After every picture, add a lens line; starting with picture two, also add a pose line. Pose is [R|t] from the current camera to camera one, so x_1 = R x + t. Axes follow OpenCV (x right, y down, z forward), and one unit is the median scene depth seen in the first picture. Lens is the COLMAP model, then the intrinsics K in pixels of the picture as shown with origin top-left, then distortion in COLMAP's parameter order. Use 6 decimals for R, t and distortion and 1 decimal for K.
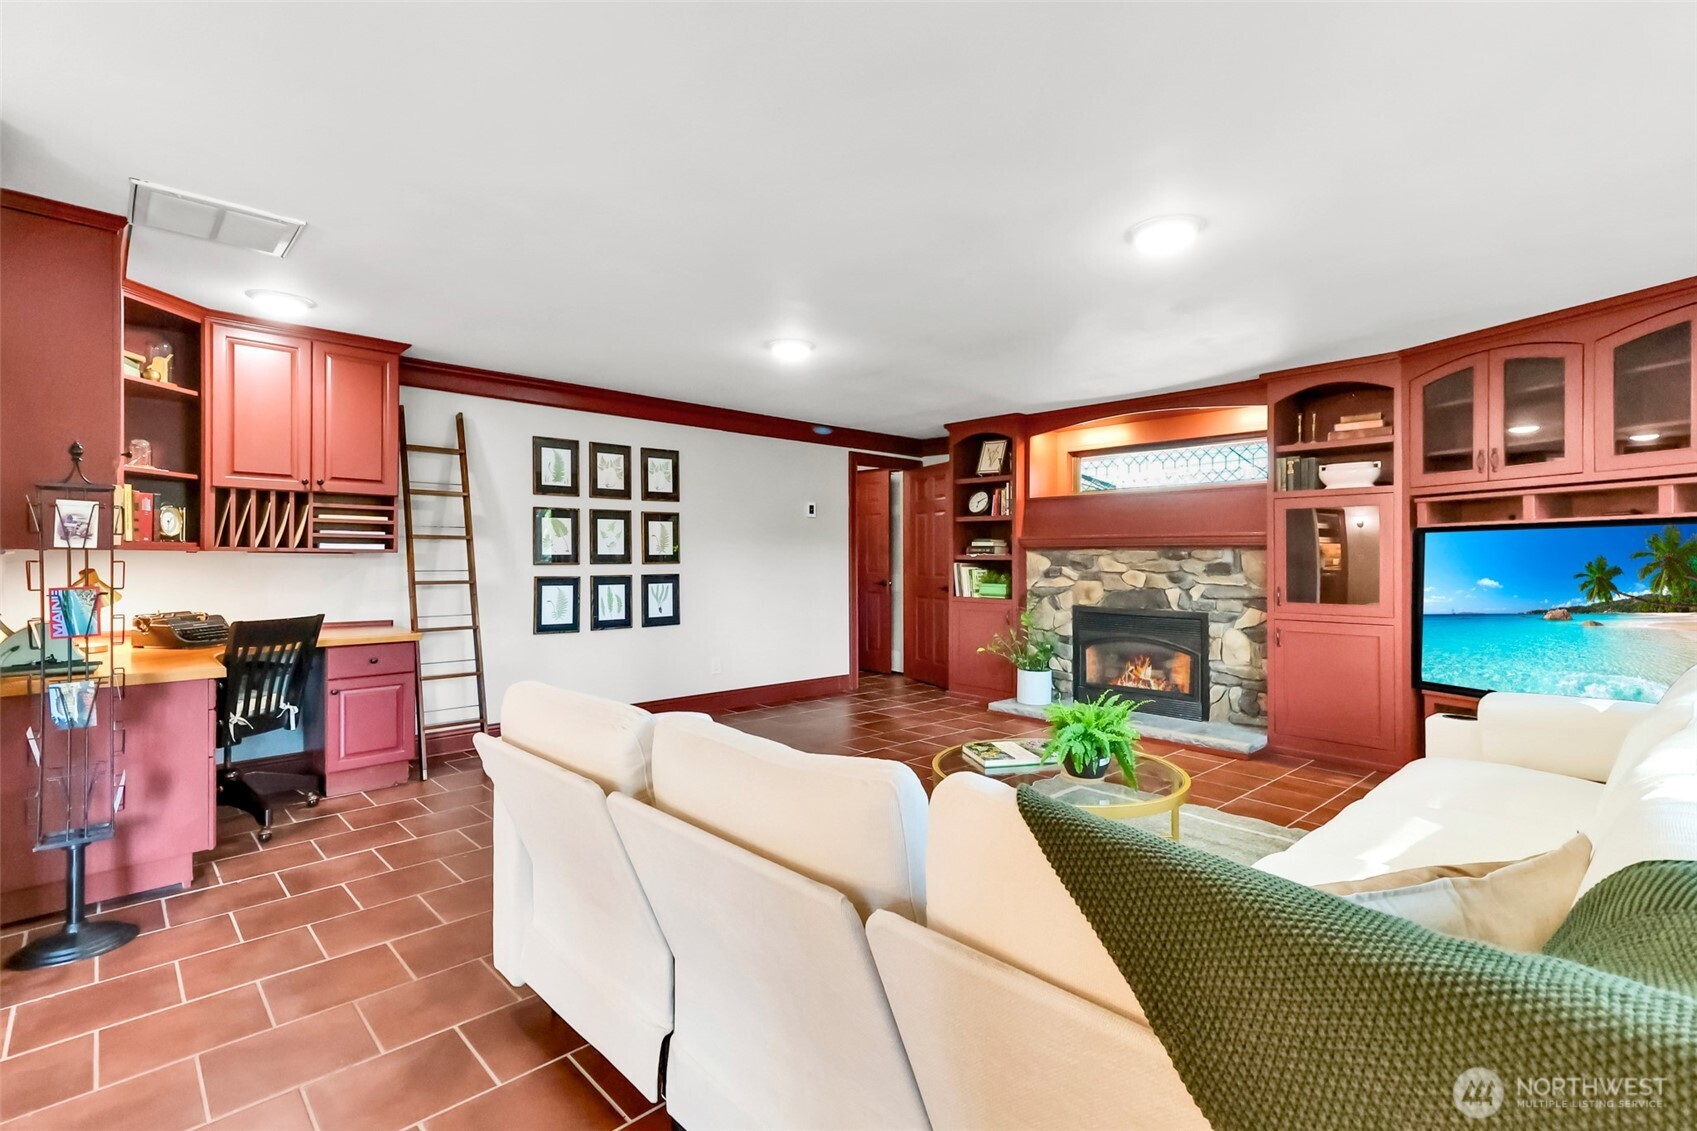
lens RADIAL K [[807.1, 0, 844.3], [0, 807.1, 581.3], [0, 0, 1]] dist [0.027283, -0.001809]
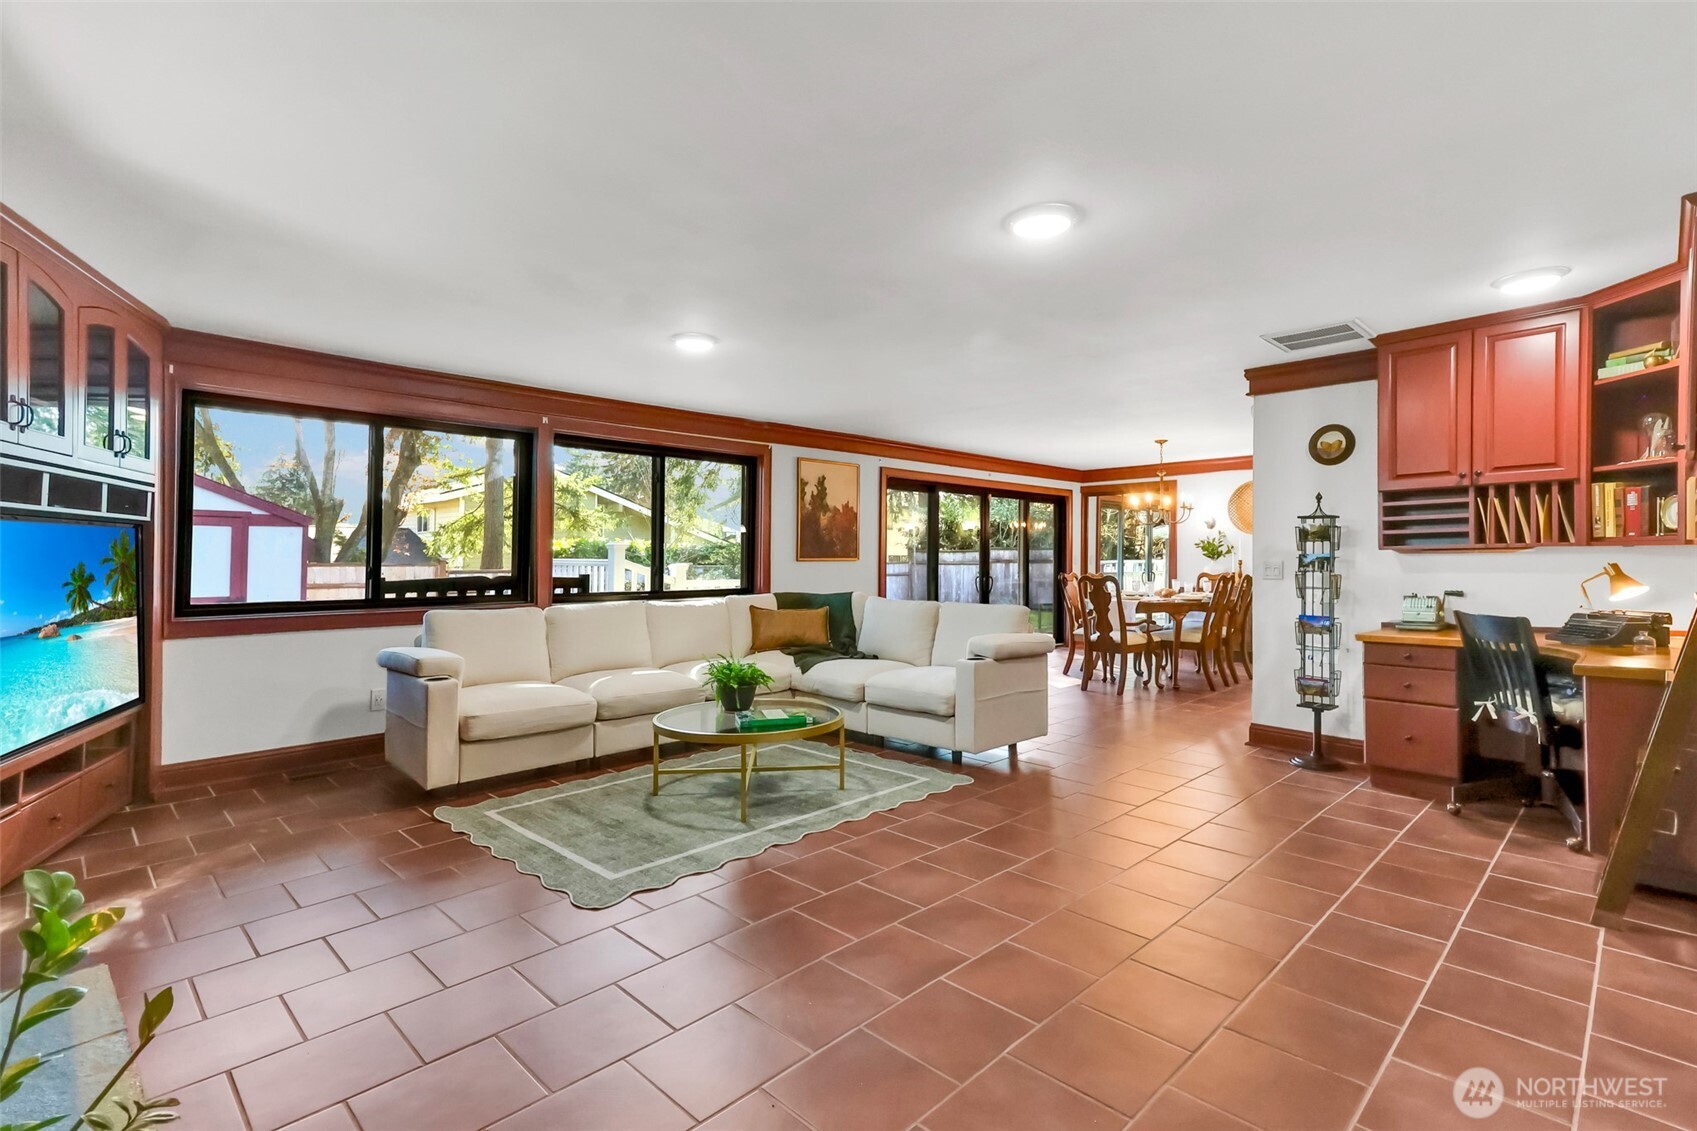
lens RADIAL K [[807.1, 0, 851.1], [0, 807.1, 551.1], [0, 0, 1]] dist [0.027283, -0.001809]
pose [[-0.997290, -0.030730, -0.066844, 0.087344], [-0.029170, 0.999282, -0.024197, -0.029934], [0.067540, -0.022181, -0.997470, 1.298812]]
